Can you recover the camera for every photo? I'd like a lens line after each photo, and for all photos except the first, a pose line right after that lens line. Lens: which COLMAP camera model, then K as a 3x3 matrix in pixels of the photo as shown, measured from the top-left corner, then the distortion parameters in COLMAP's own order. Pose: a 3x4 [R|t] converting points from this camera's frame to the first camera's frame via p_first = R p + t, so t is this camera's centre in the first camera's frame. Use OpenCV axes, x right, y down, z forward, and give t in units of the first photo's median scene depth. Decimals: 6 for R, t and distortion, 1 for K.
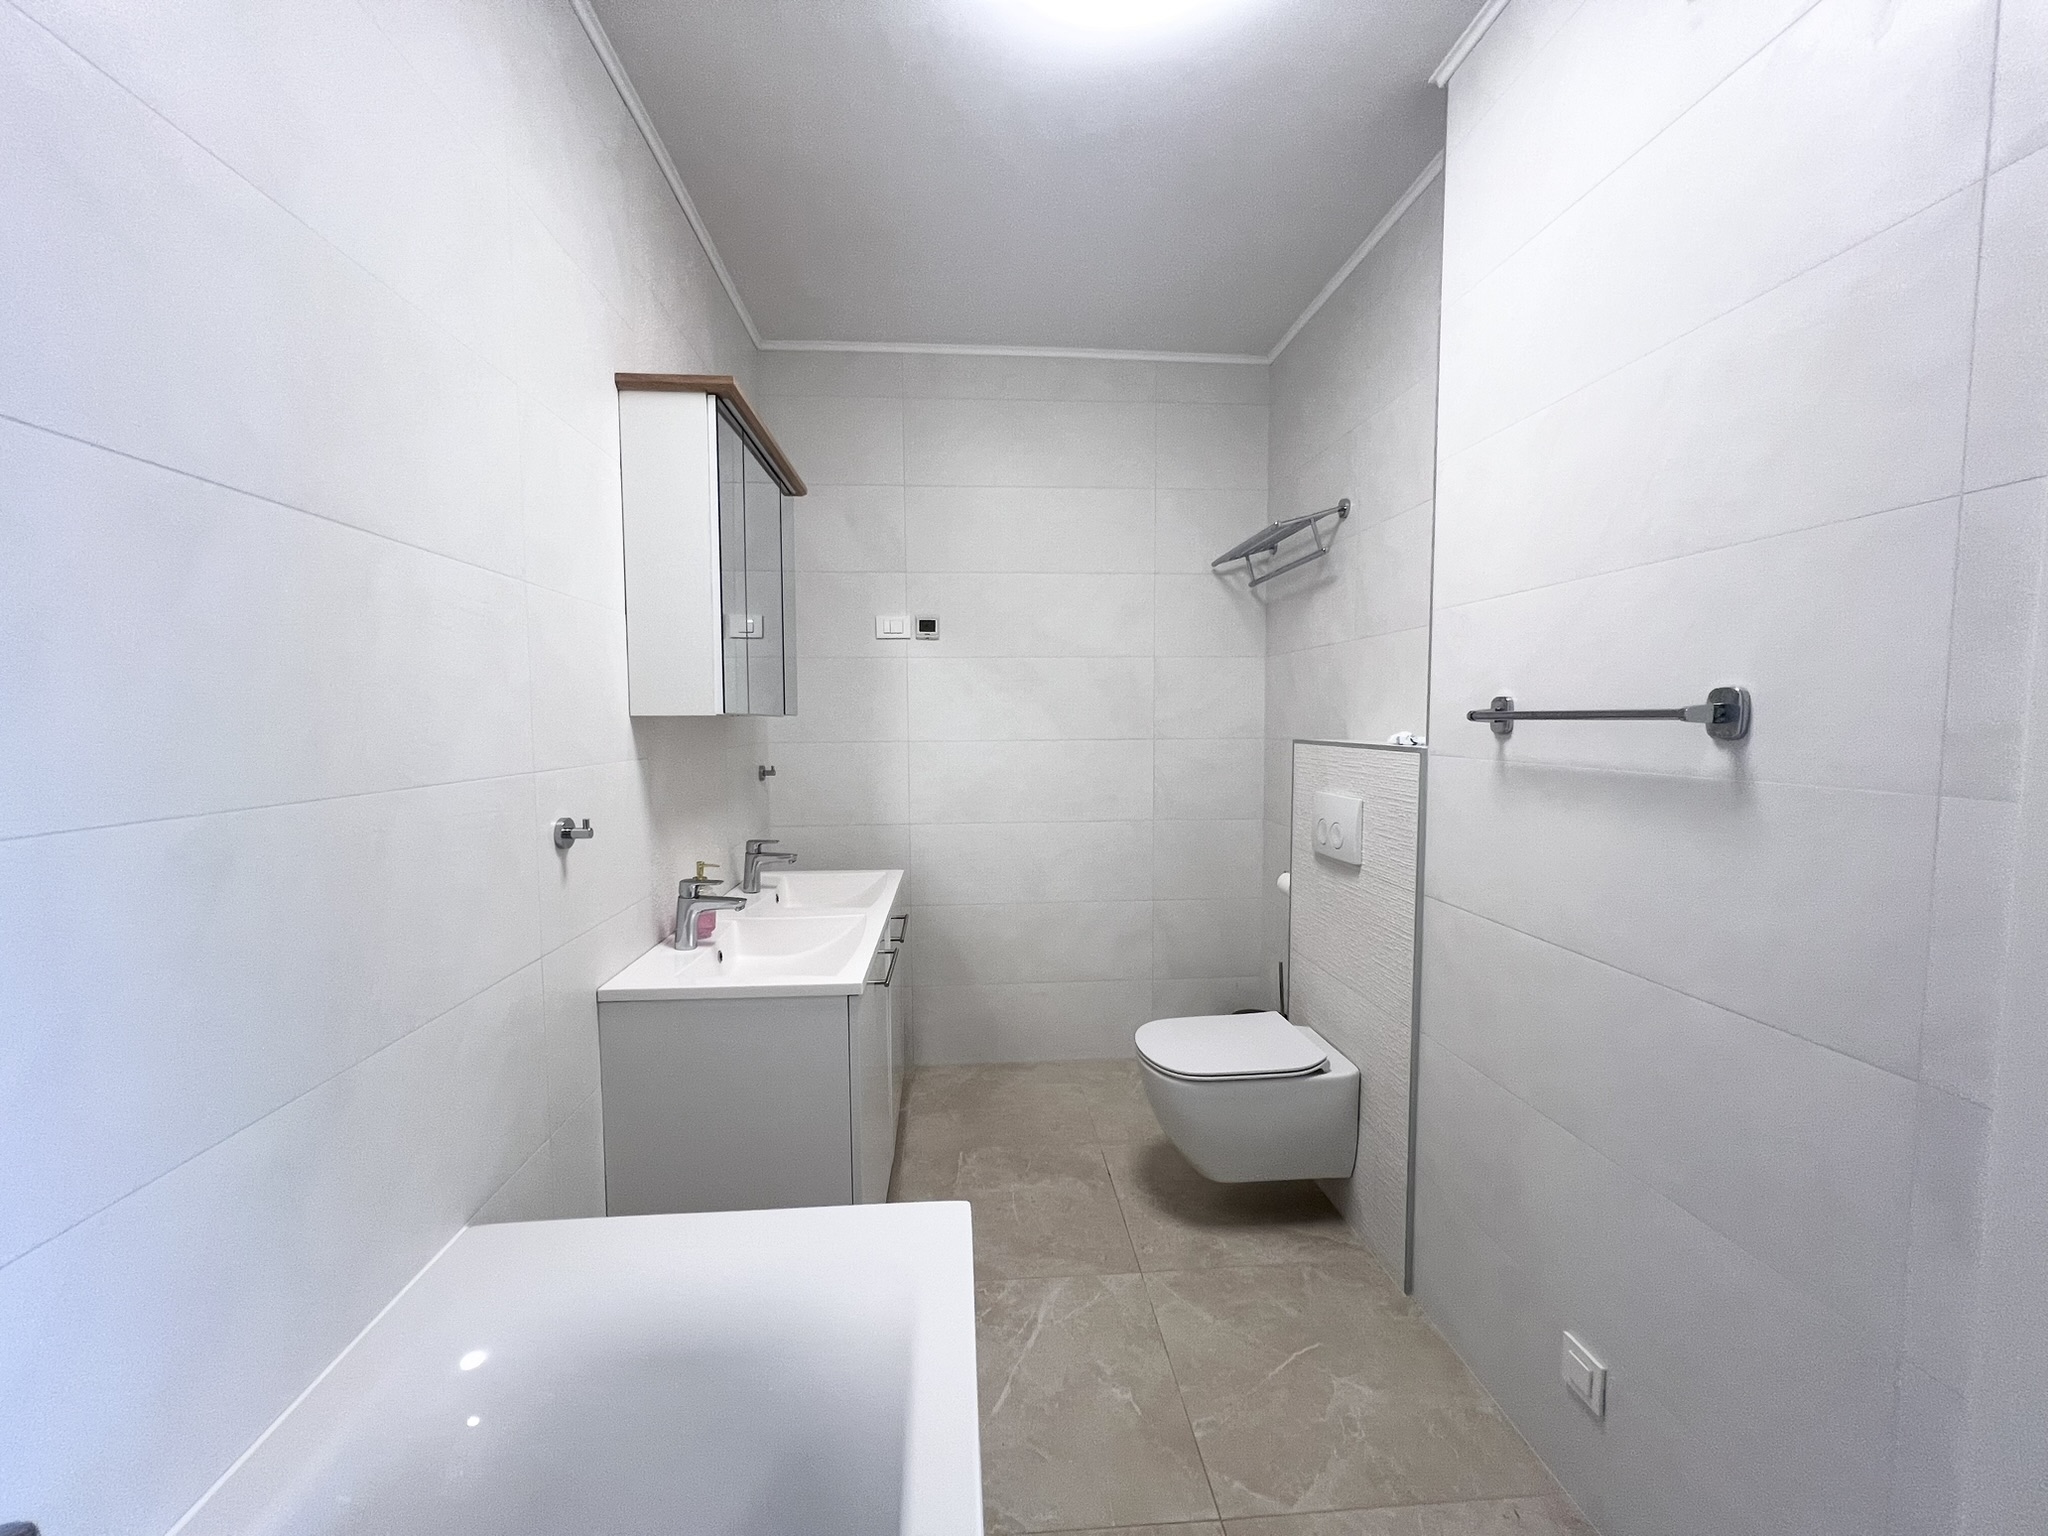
lens RADIAL K [[816.9, 0, 1021.9], [0, 816.9, 770.8], [0, 0, 1]] dist [-0.004612, 0.000042]
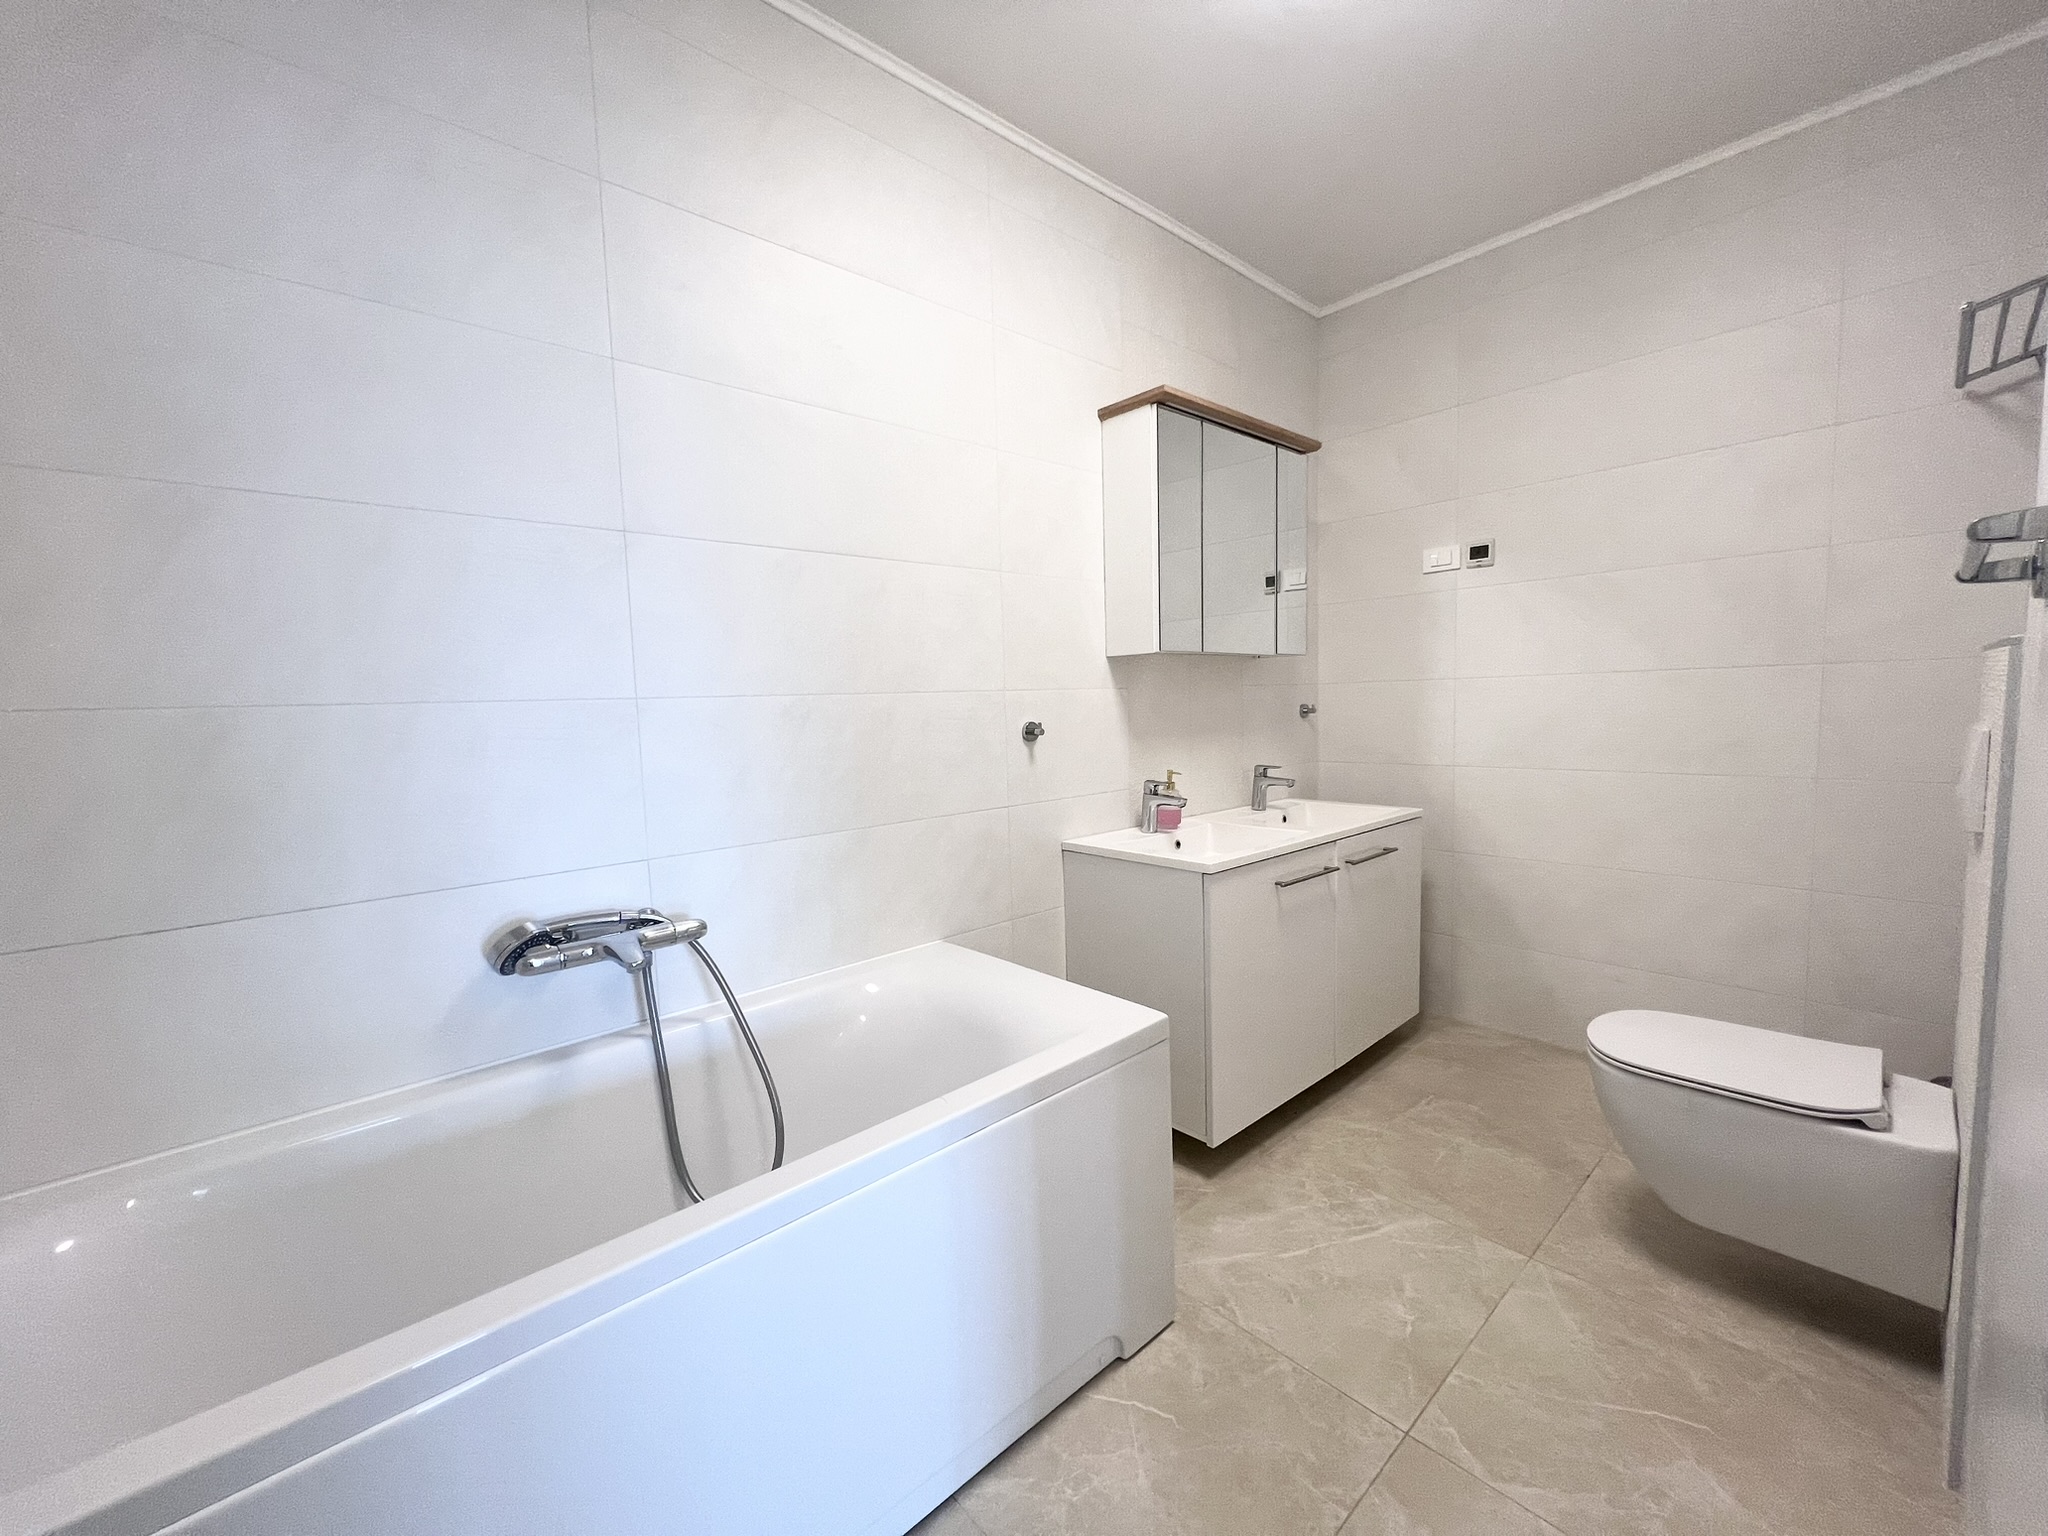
lens RADIAL K [[816.9, 0, 1011.6], [0, 816.9, 770.7], [0, 0, 1]] dist [-0.004612, 0.000042]
pose [[0.608559, 0.053671, -0.791691, 0.451672], [-0.022263, 0.998472, 0.050576, 0.051307], [0.793196, -0.013153, 0.608824, 0.019533]]
